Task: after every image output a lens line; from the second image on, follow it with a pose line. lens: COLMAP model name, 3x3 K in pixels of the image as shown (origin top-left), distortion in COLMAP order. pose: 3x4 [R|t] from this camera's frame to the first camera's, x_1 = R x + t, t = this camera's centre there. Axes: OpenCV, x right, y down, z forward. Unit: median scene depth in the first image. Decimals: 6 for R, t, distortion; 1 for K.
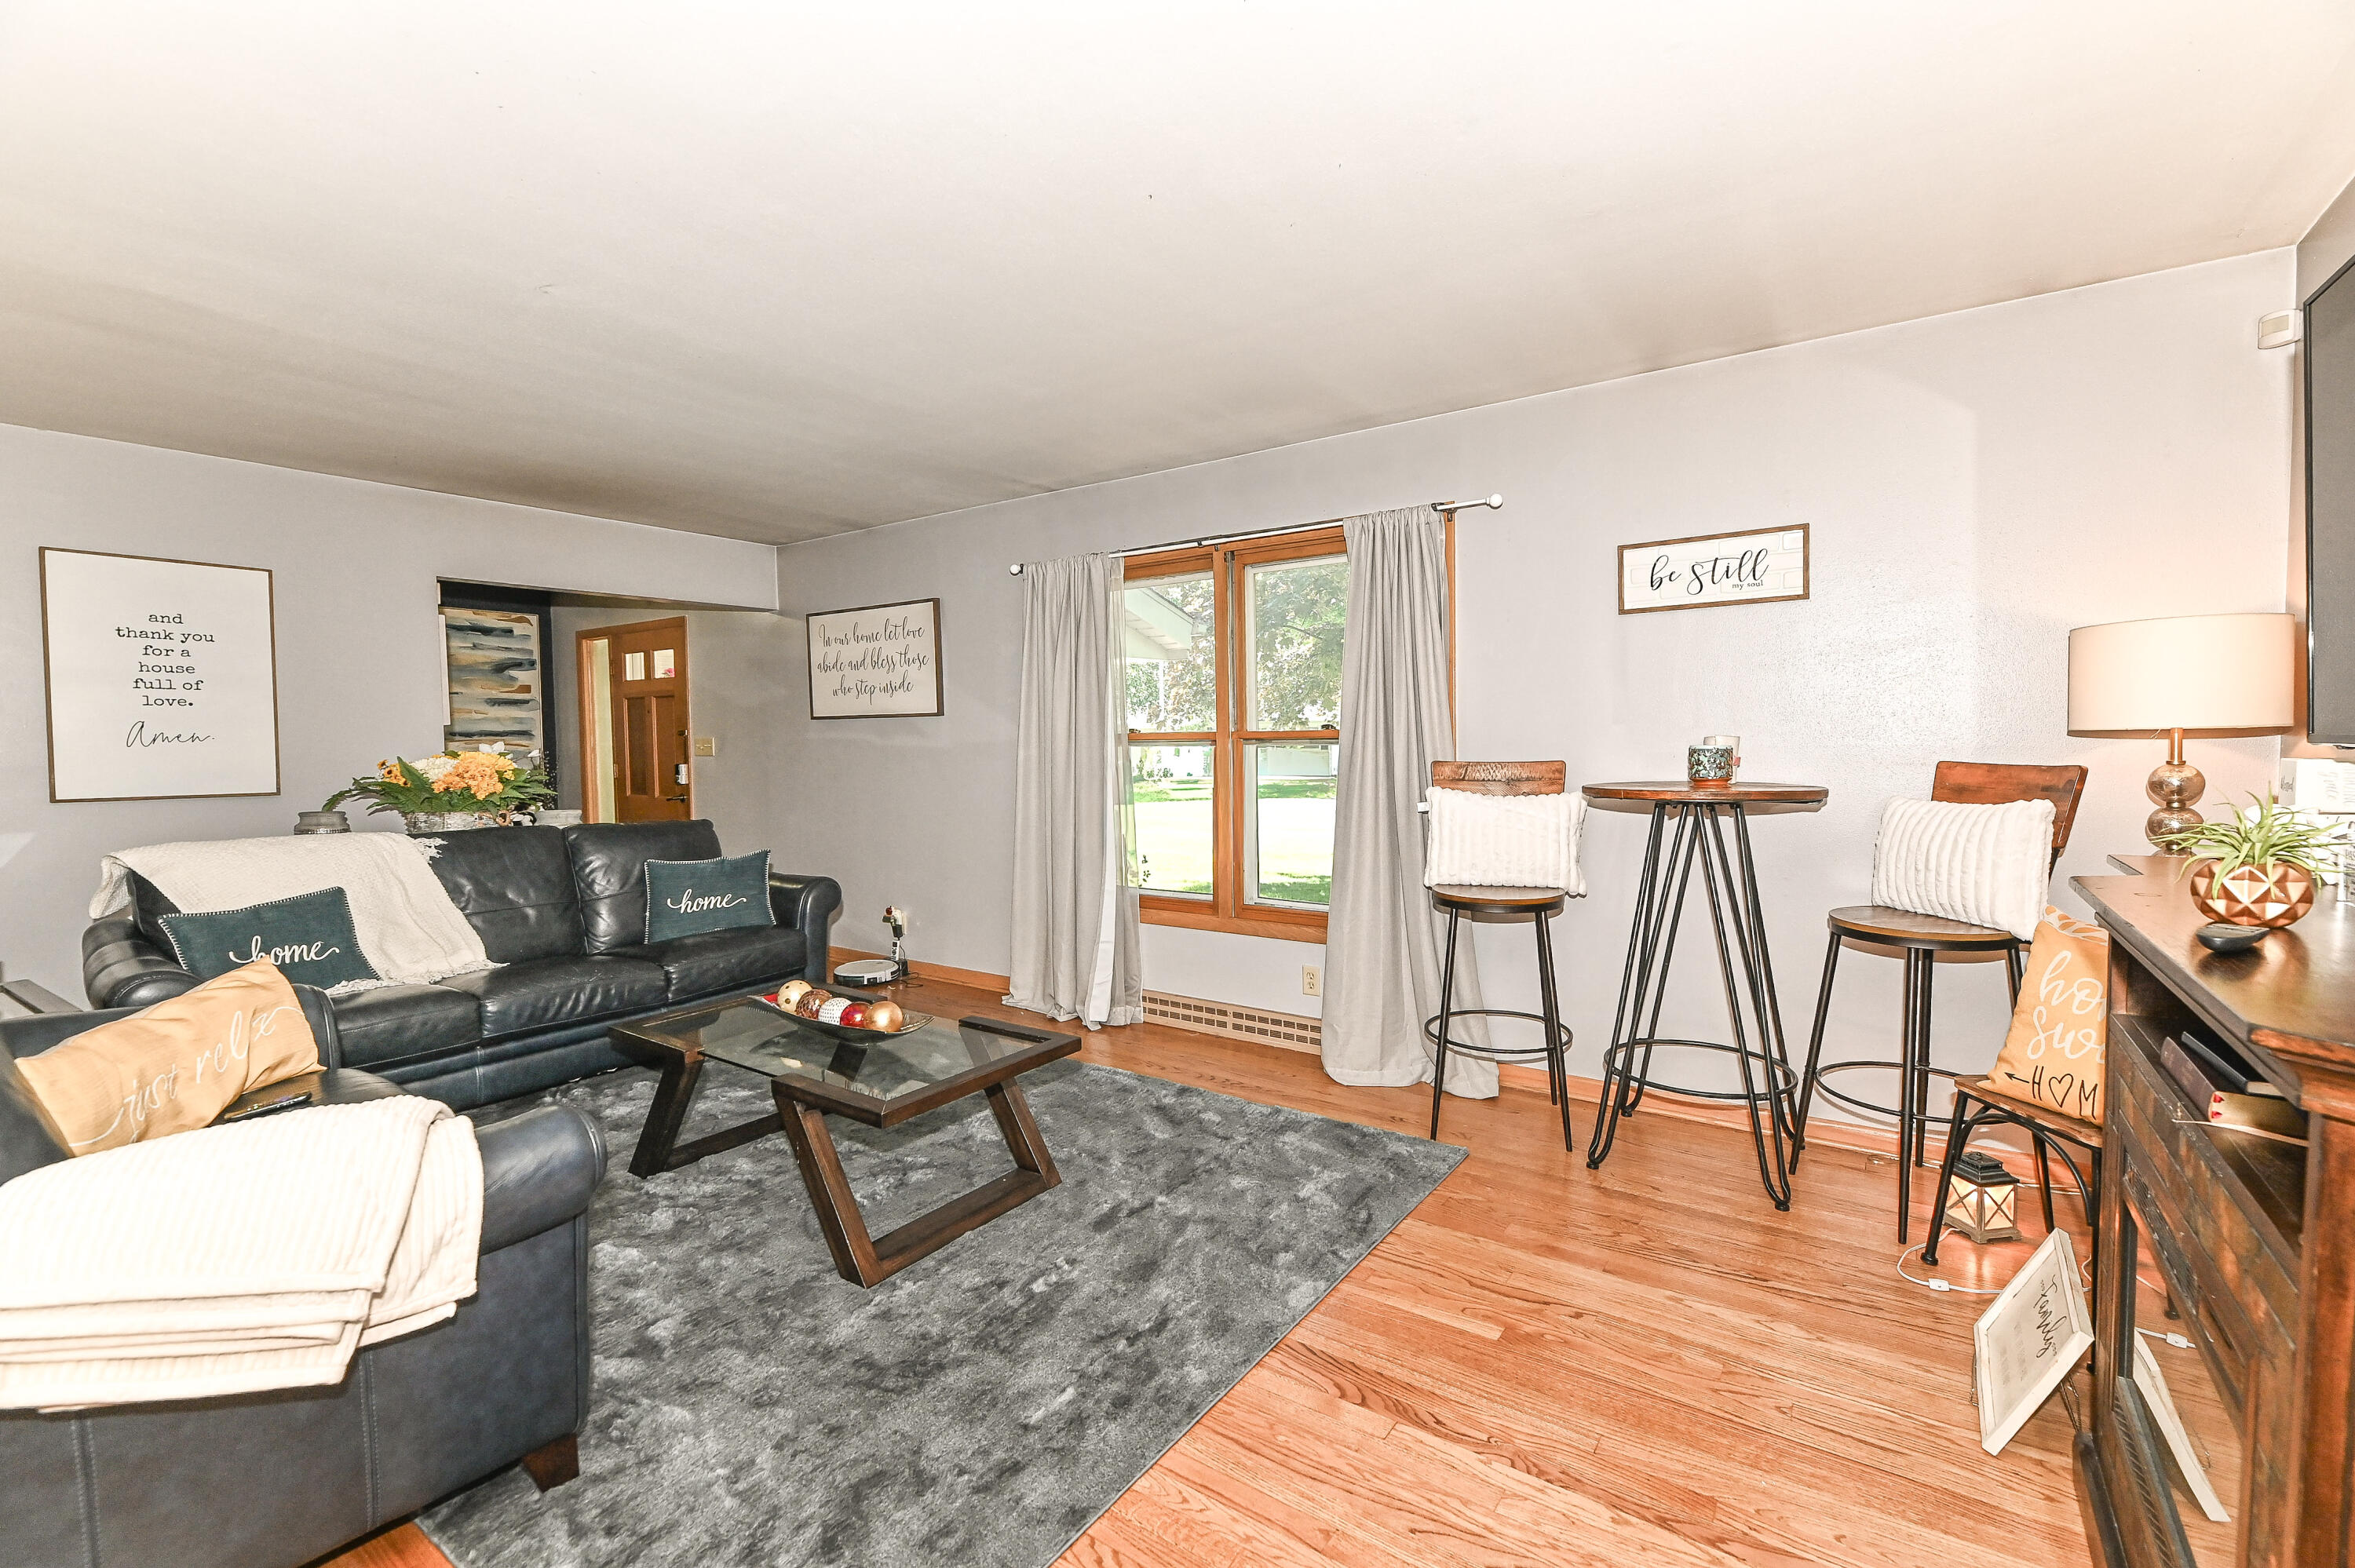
lens RADIAL K [[970.4, 0, 1170.5], [0, 970.4, 767.5], [0, 0, 1]] dist [-0.000525, -0.000123]
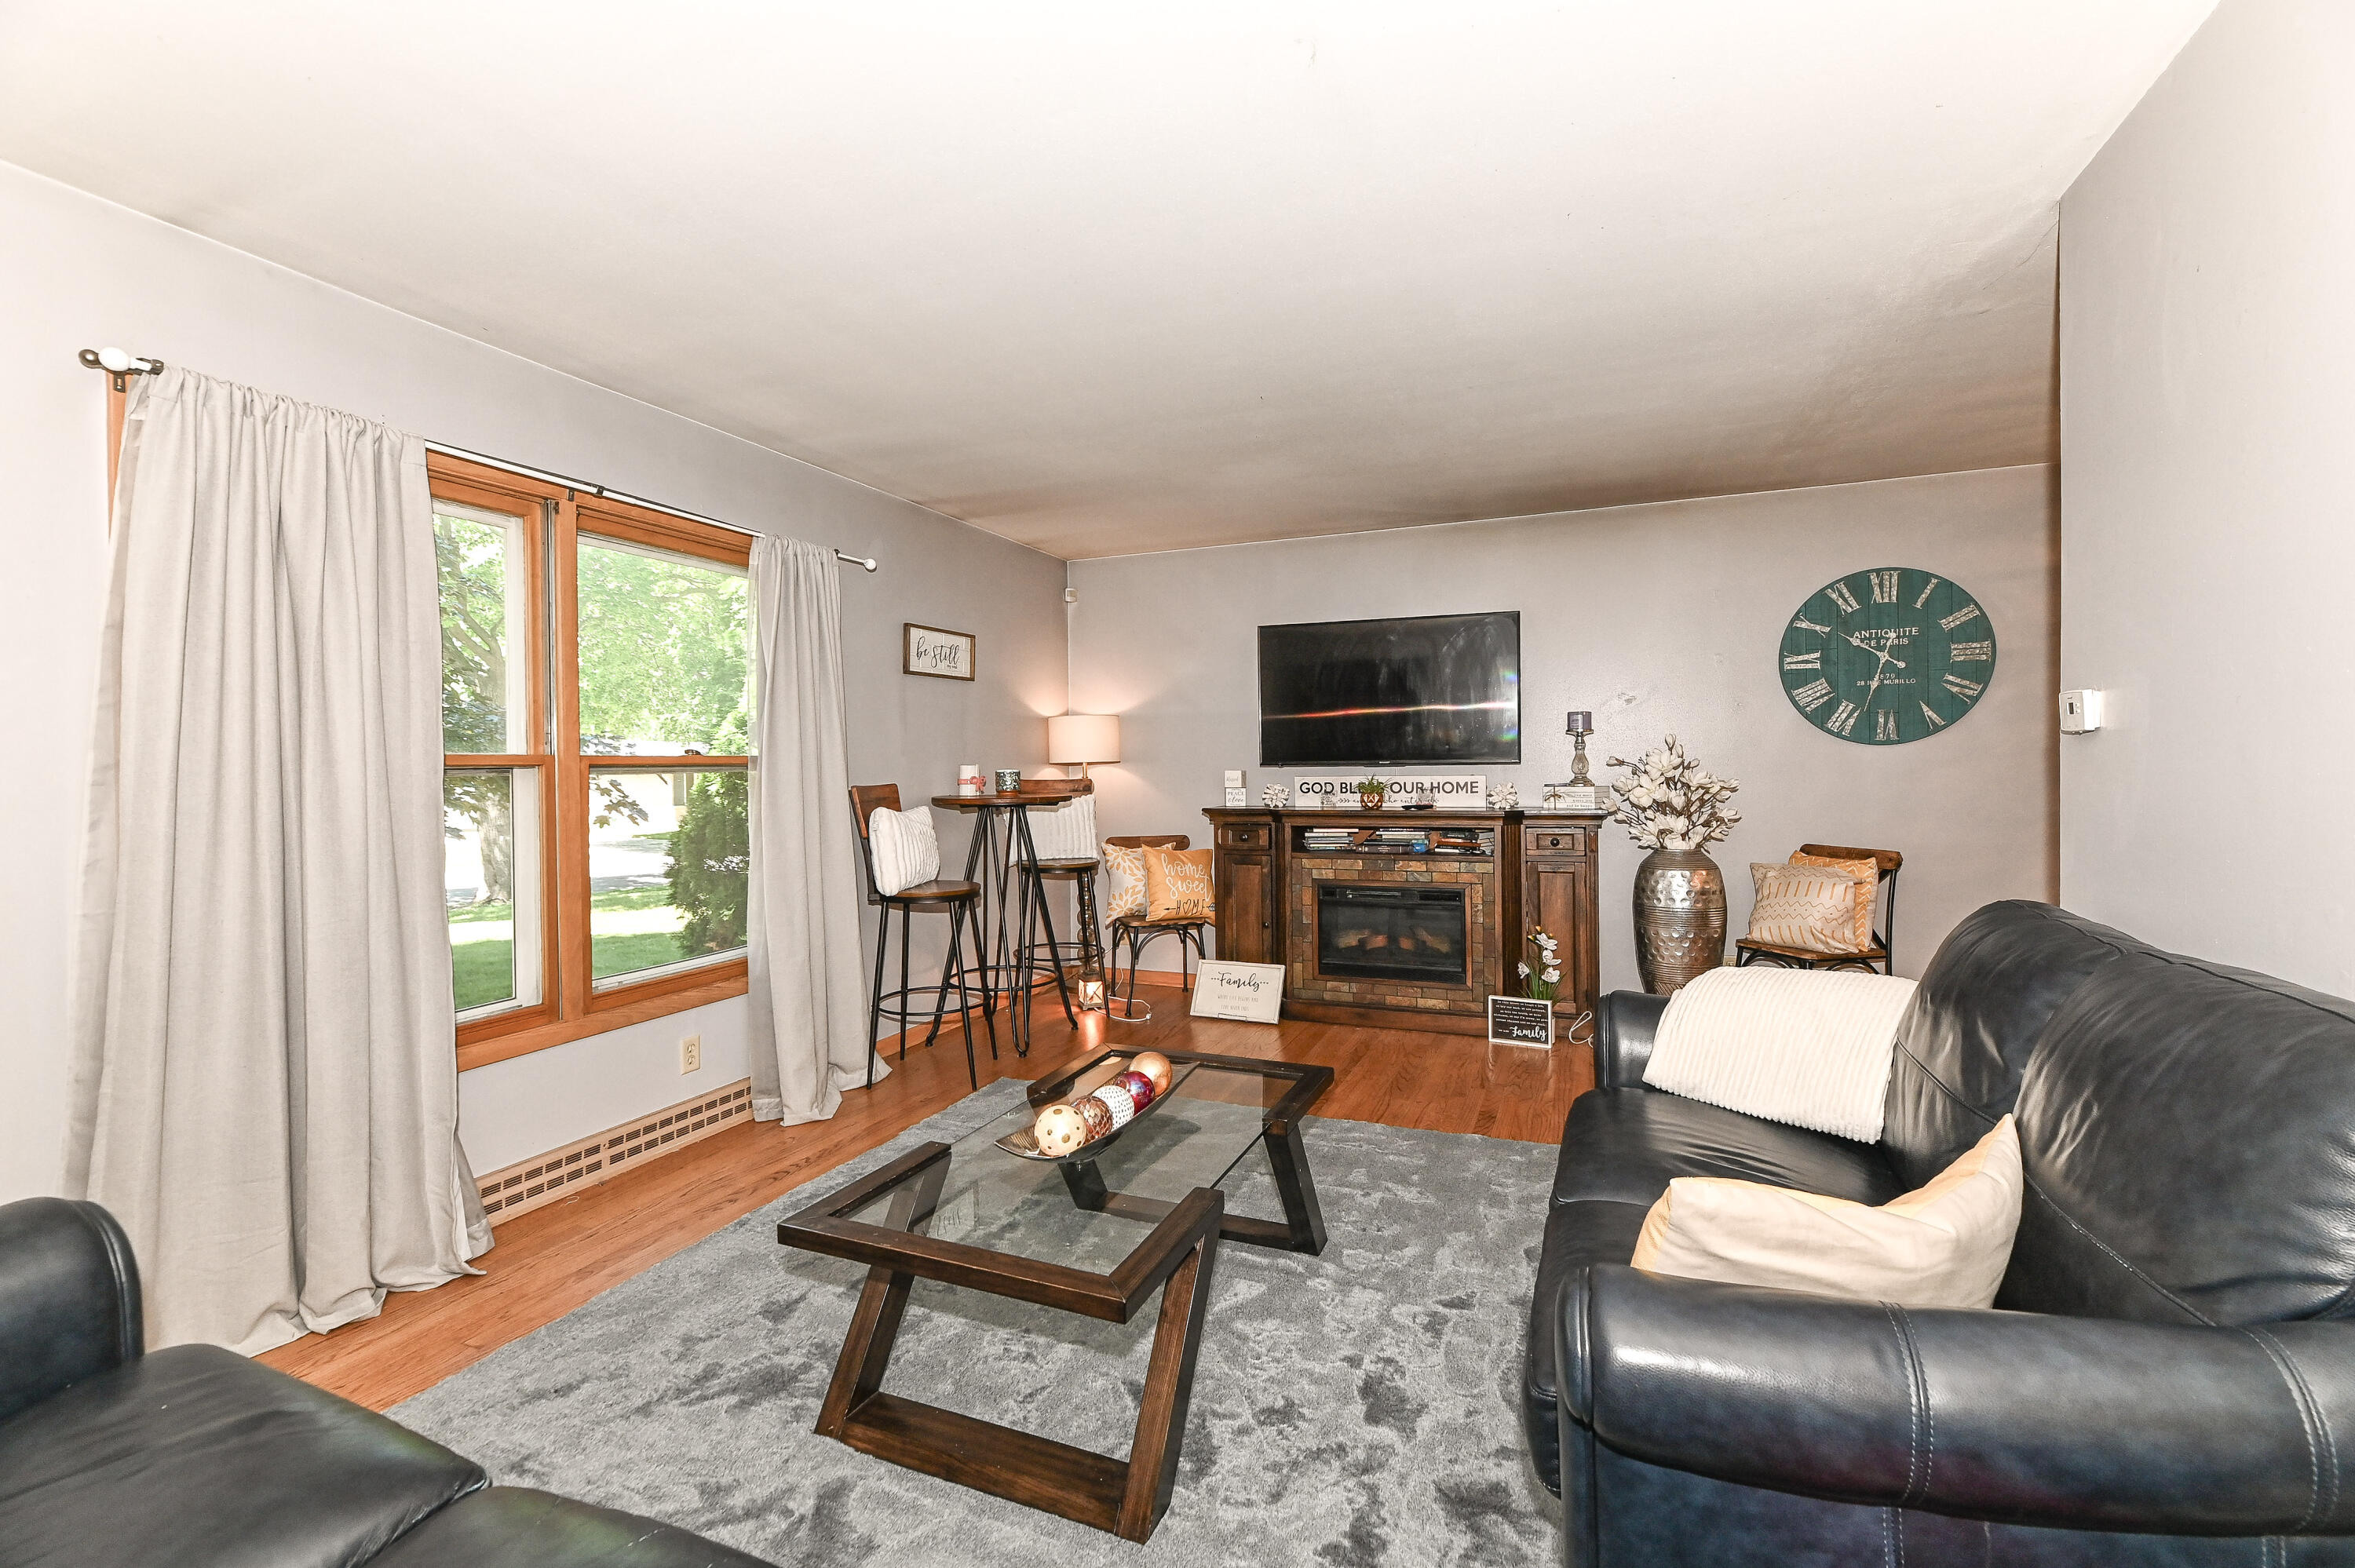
lens RADIAL K [[970.4, 0, 1170.5], [0, 970.4, 767.5], [0, 0, 1]] dist [-0.000525, -0.000123]
pose [[-0.163641, 0.013668, 0.986425, -0.744662], [0.045459, 0.998946, -0.006300, -0.003884], [-0.985472, 0.043811, -0.164090, 0.711594]]
